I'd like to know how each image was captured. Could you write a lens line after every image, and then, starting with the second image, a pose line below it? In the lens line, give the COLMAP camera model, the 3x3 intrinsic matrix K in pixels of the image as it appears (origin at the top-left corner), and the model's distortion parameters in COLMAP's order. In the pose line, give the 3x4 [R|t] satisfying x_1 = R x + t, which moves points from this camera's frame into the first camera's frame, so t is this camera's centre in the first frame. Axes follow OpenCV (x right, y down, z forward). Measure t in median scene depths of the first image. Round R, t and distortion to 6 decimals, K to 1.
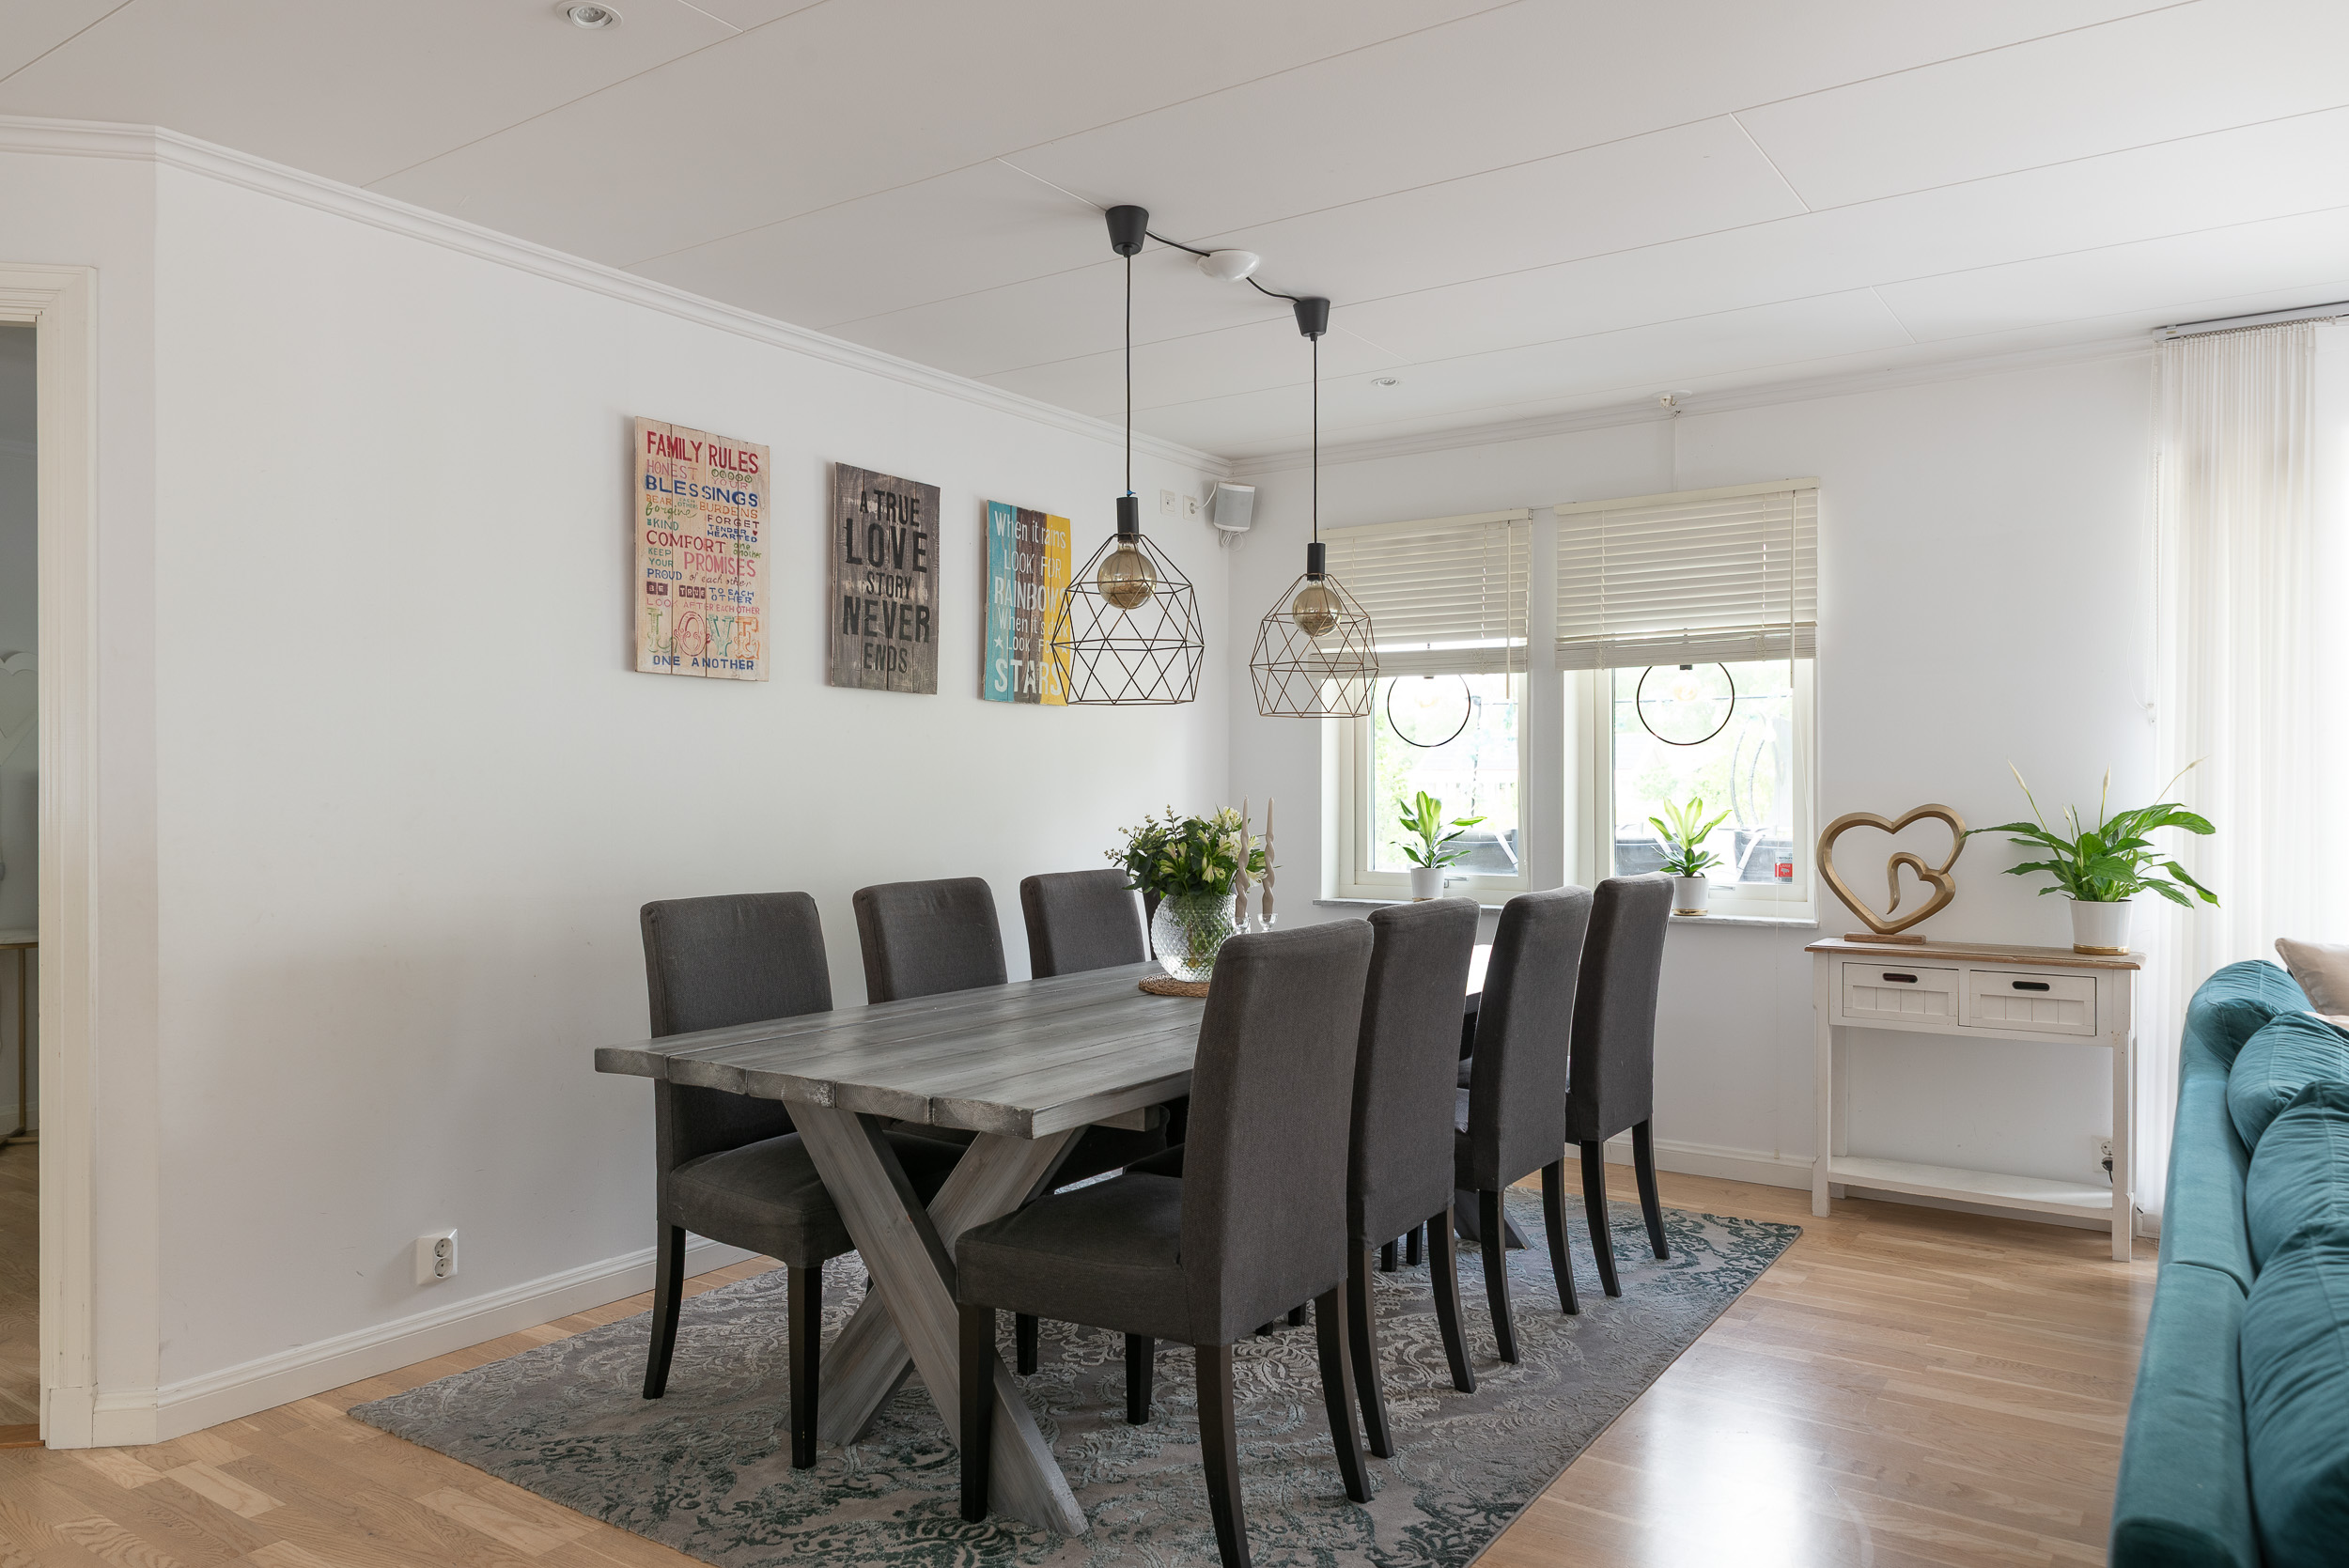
lens RADIAL K [[1582.2, 0, 1174.5], [0, 1582.2, 784.0], [0, 0, 1]] dist [0.003184, -0.000606]
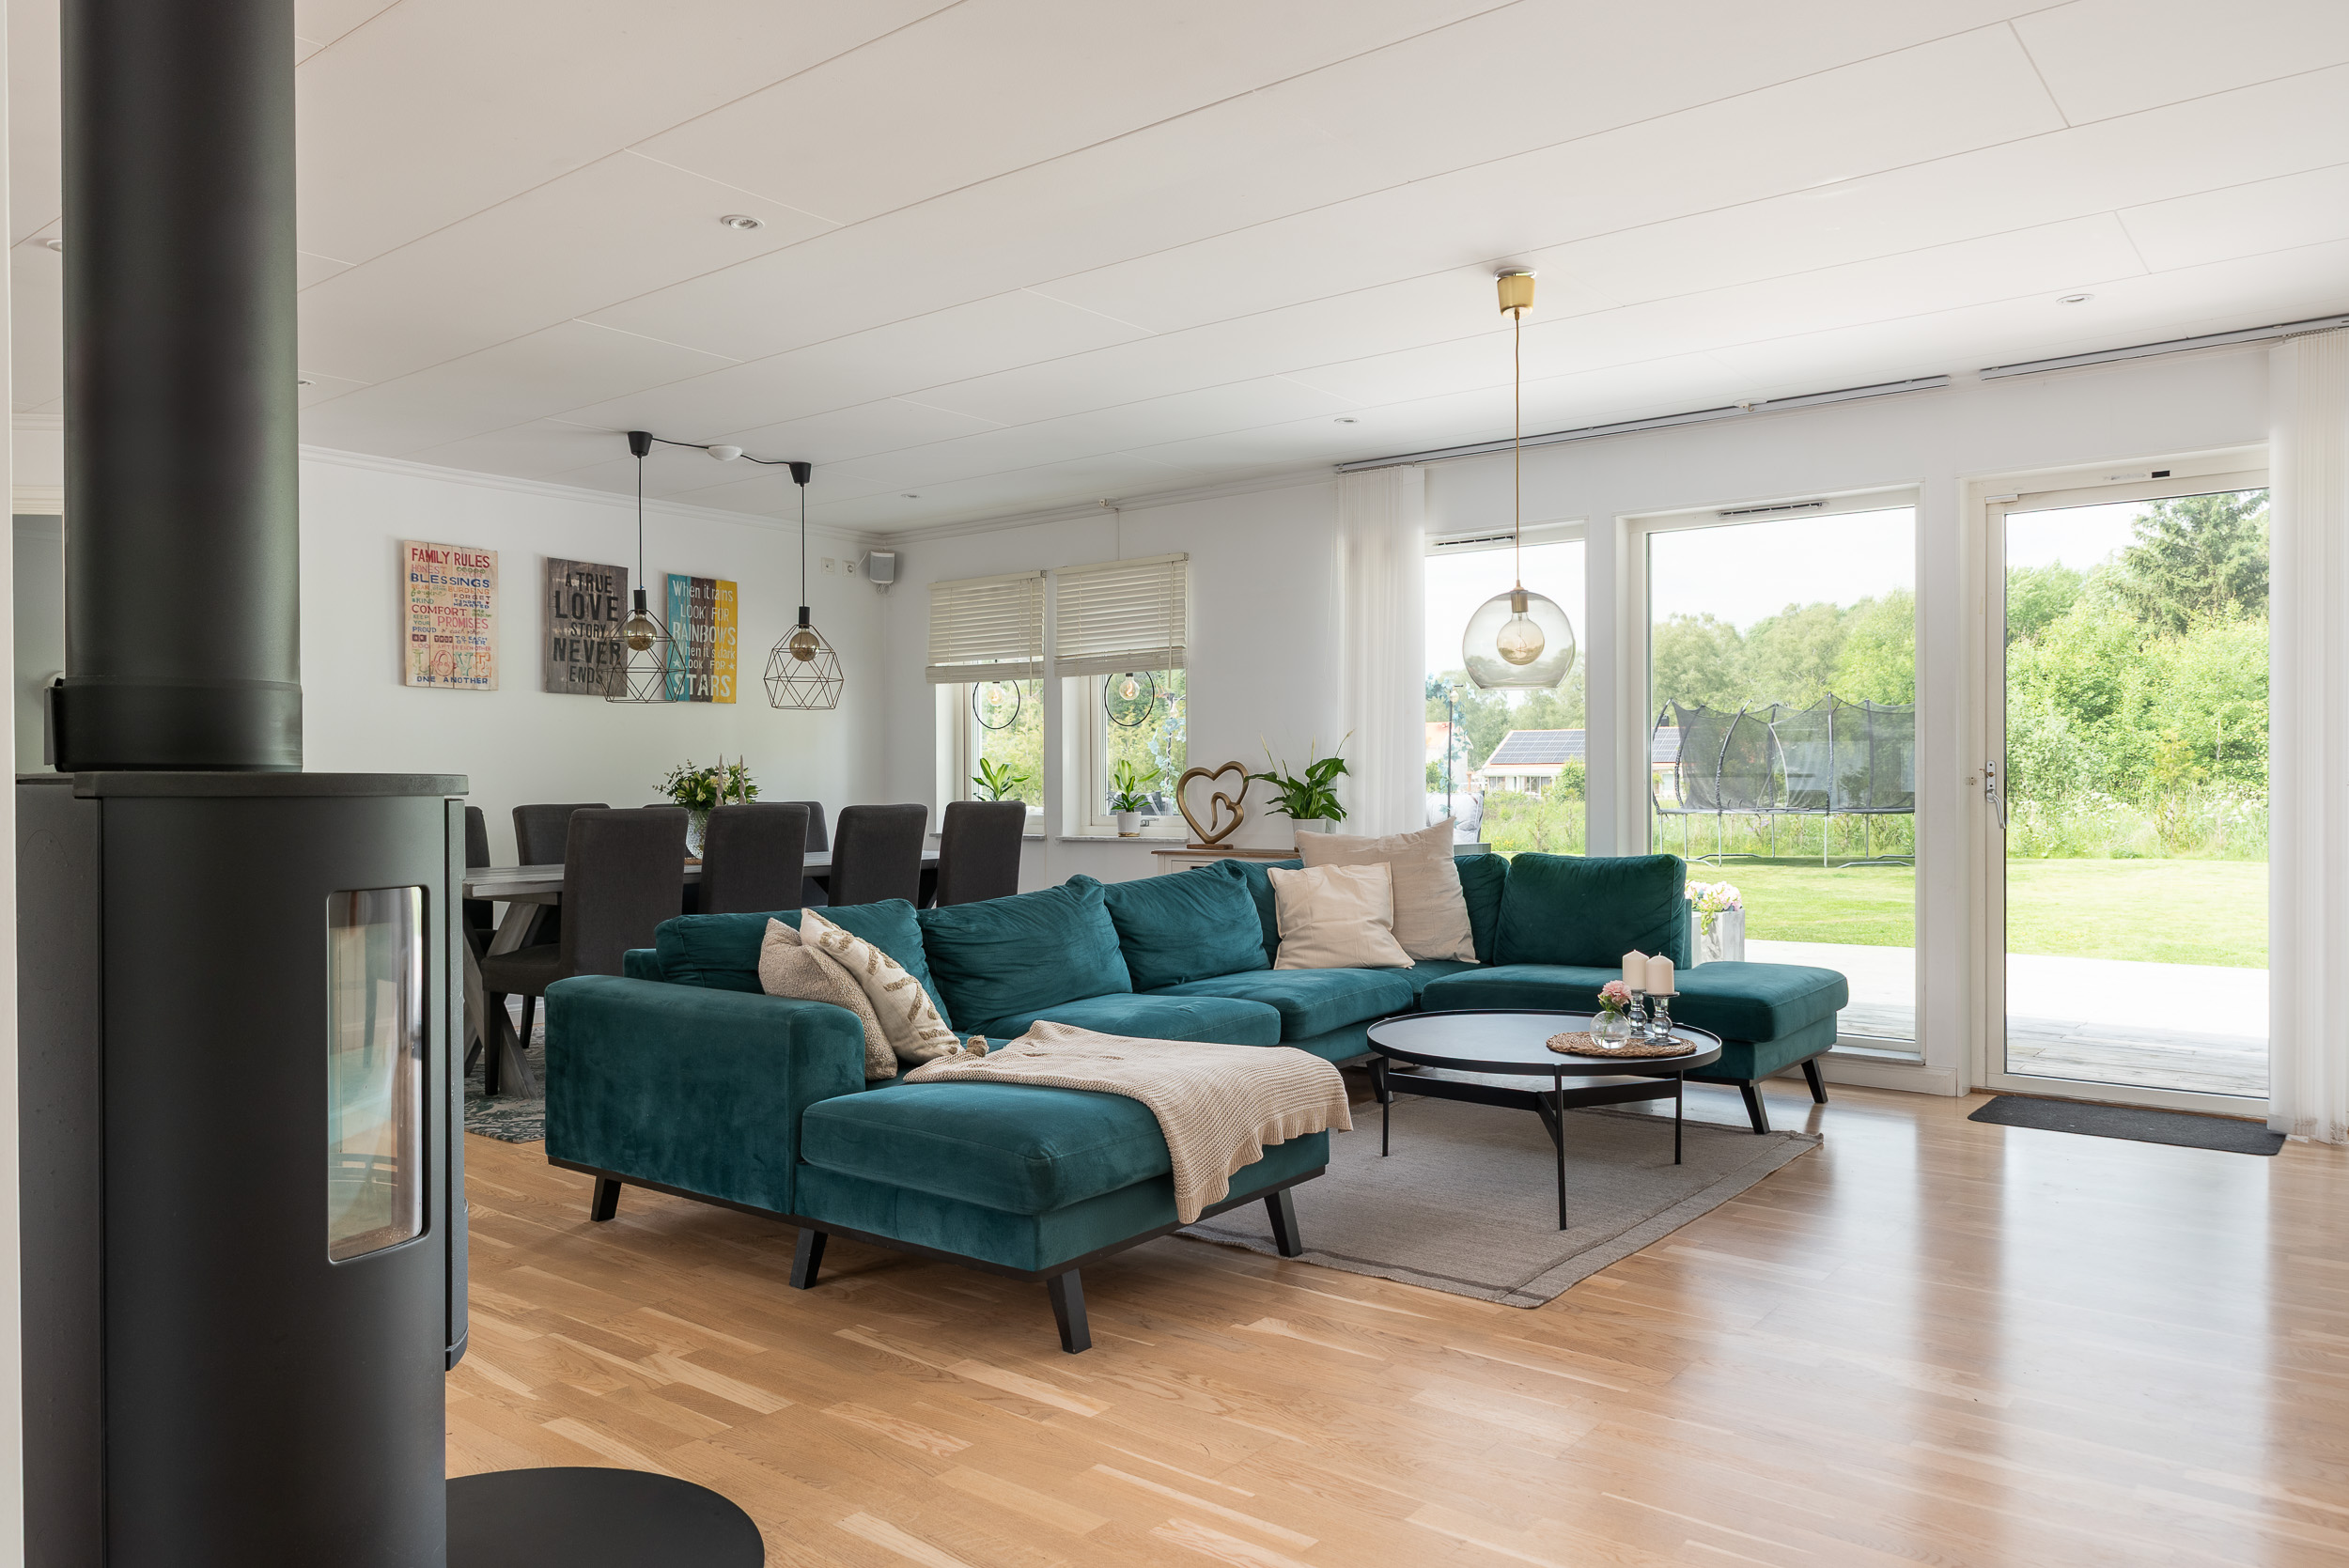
lens RADIAL K [[1582.2, 0, 1174.5], [0, 1582.2, 784.0], [0, 0, 1]] dist [0.003184, -0.000606]
pose [[0.998238, -0.004869, -0.059135, 0.518883], [0.004977, 0.999986, 0.001689, 0.033142], [0.059126, -0.001980, 0.998249, -0.593138]]
